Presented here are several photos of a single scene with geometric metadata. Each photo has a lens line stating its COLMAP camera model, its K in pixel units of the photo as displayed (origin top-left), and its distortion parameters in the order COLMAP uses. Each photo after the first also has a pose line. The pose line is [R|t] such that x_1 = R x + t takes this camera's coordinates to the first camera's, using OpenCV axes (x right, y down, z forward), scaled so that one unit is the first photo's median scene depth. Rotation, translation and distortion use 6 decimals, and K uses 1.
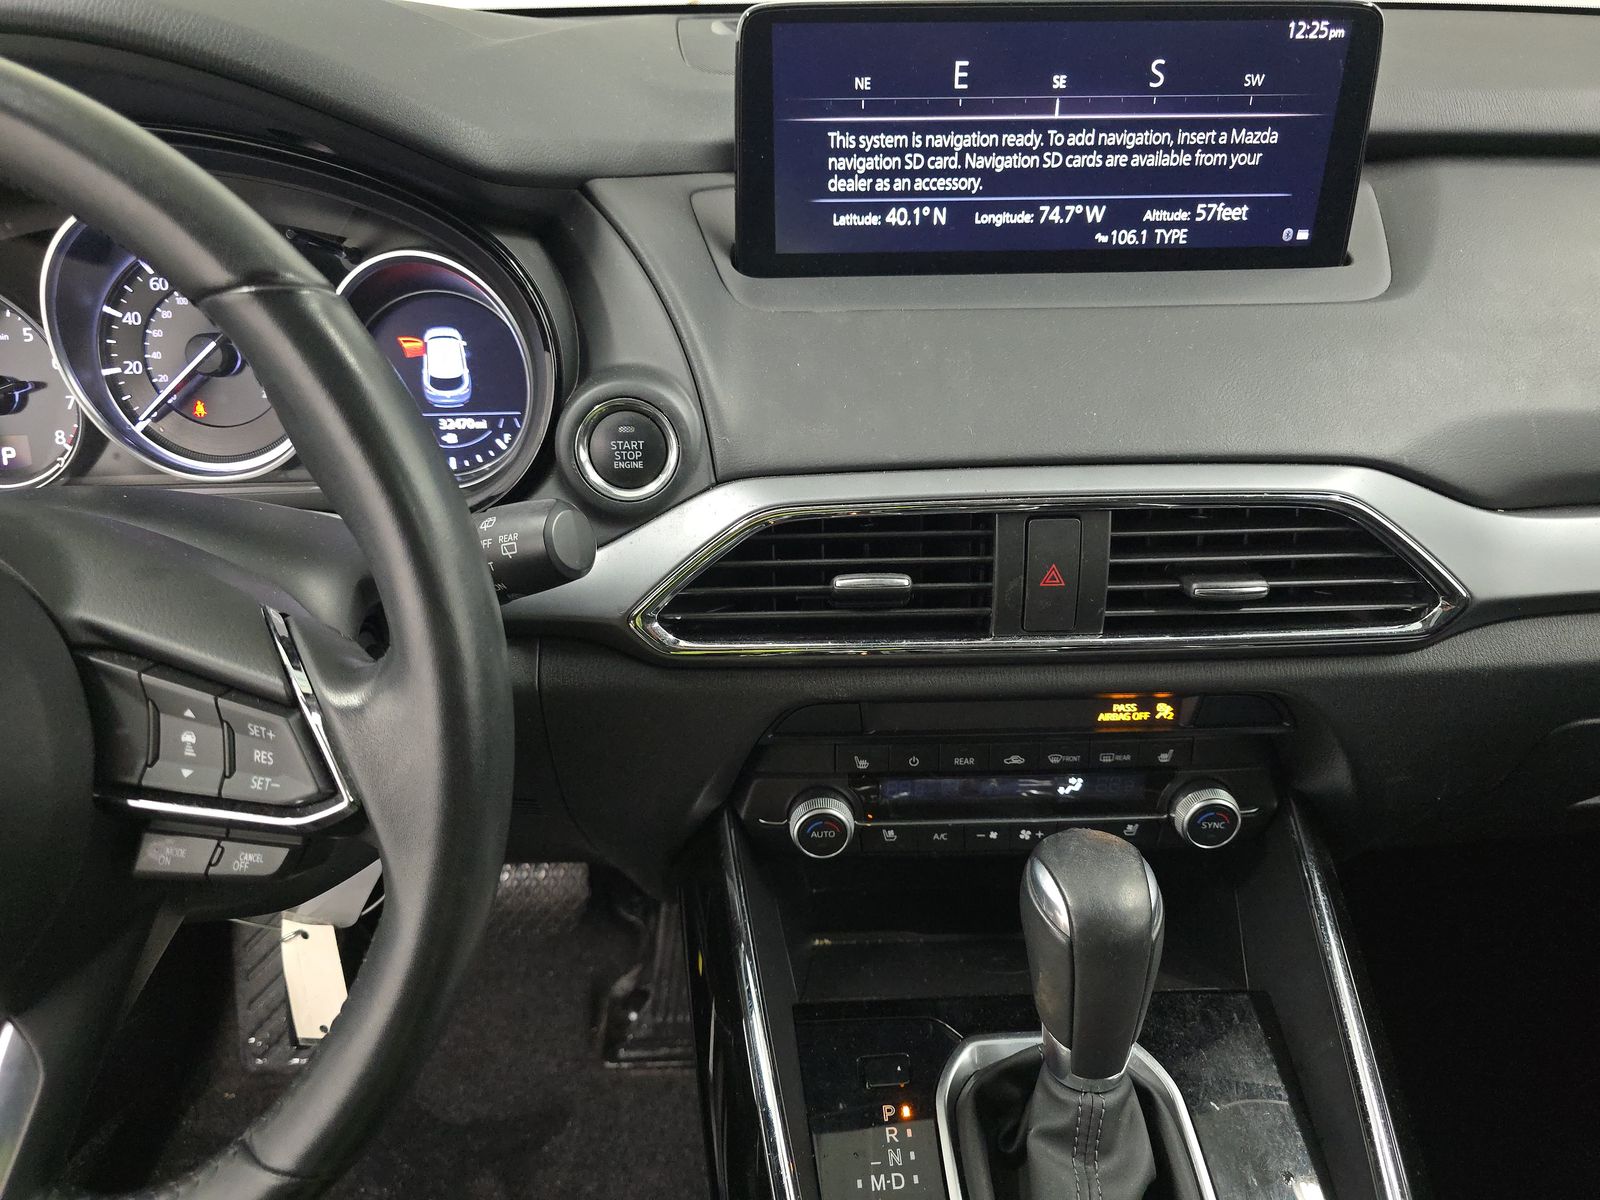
lens RADIAL K [[1051.8, 0, 791.0], [0, 1051.8, 603.0], [0, 0, 1]] dist [-0.000266, -0.022090]
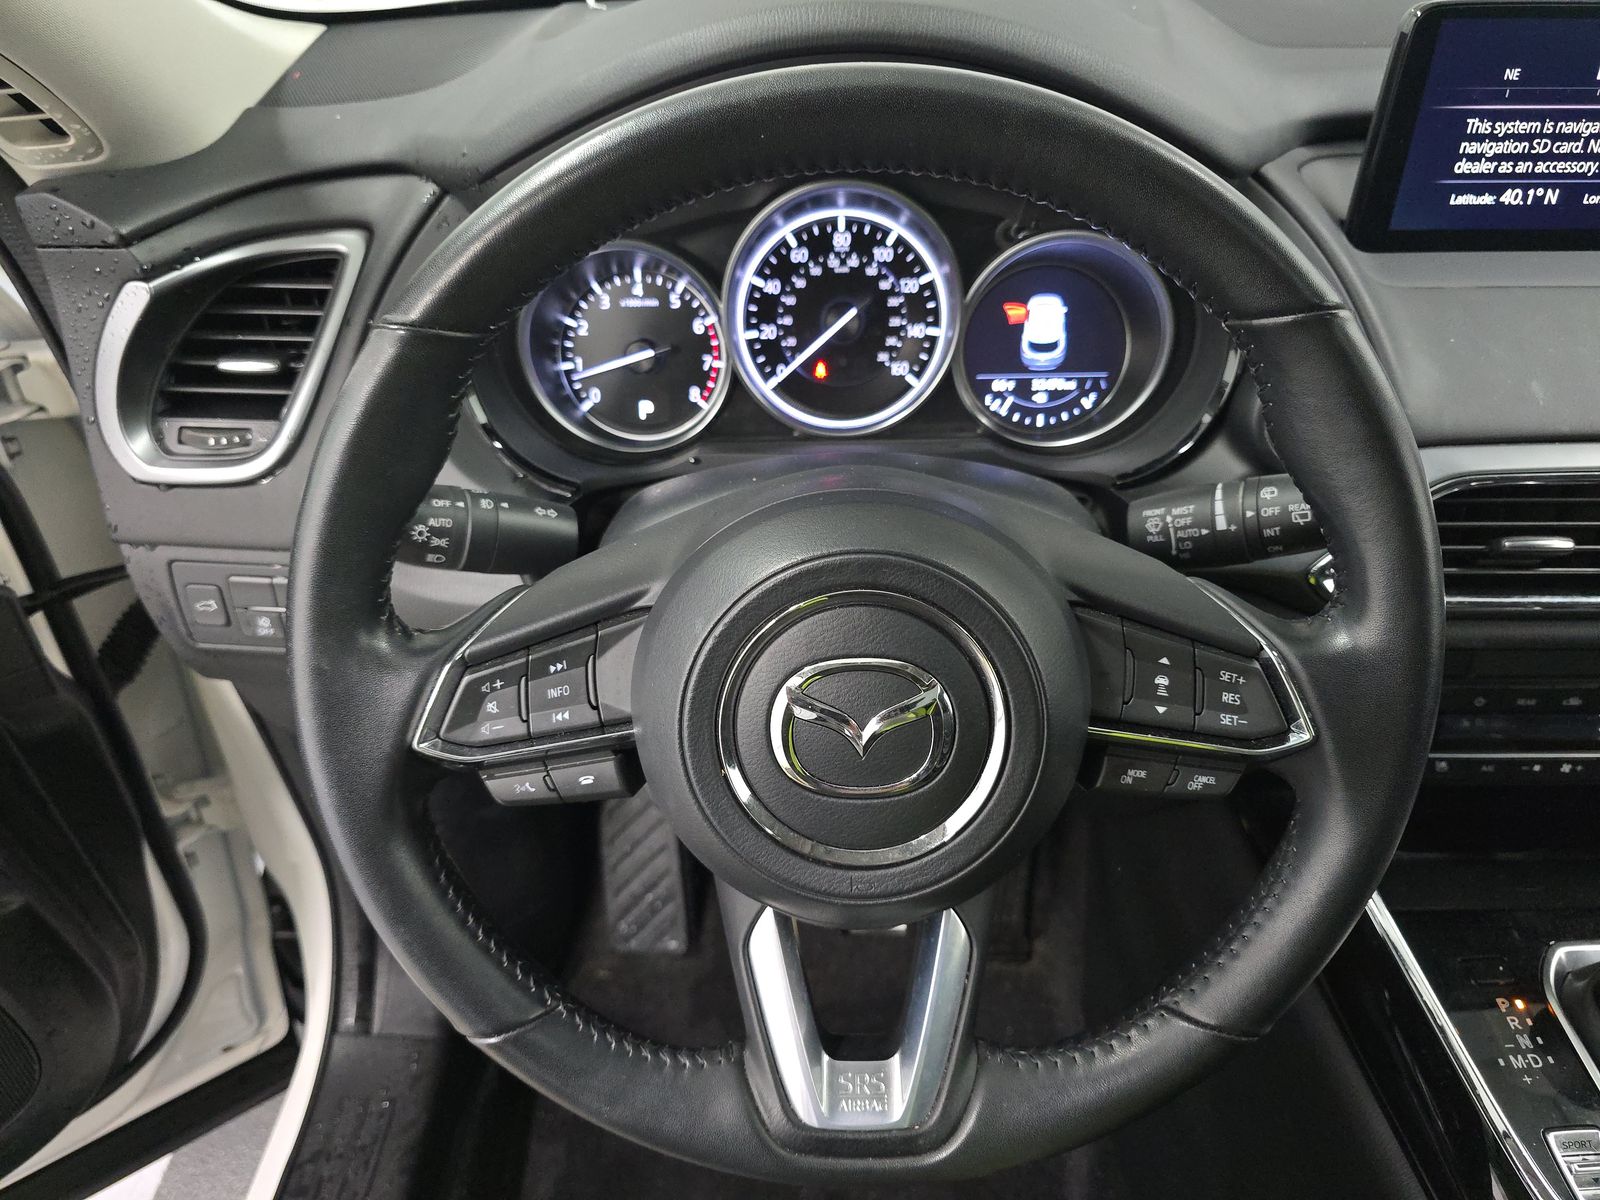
lens RADIAL K [[1051.8, 0, 801.8], [0, 1051.8, 601.3], [0, 0, 1]] dist [-0.000266, -0.022090]
pose [[0.997739, 0.019678, -0.064266, -0.552244], [-0.014436, 0.996606, 0.081048, -0.033501], [0.065643, -0.079937, 0.994636, -0.137804]]
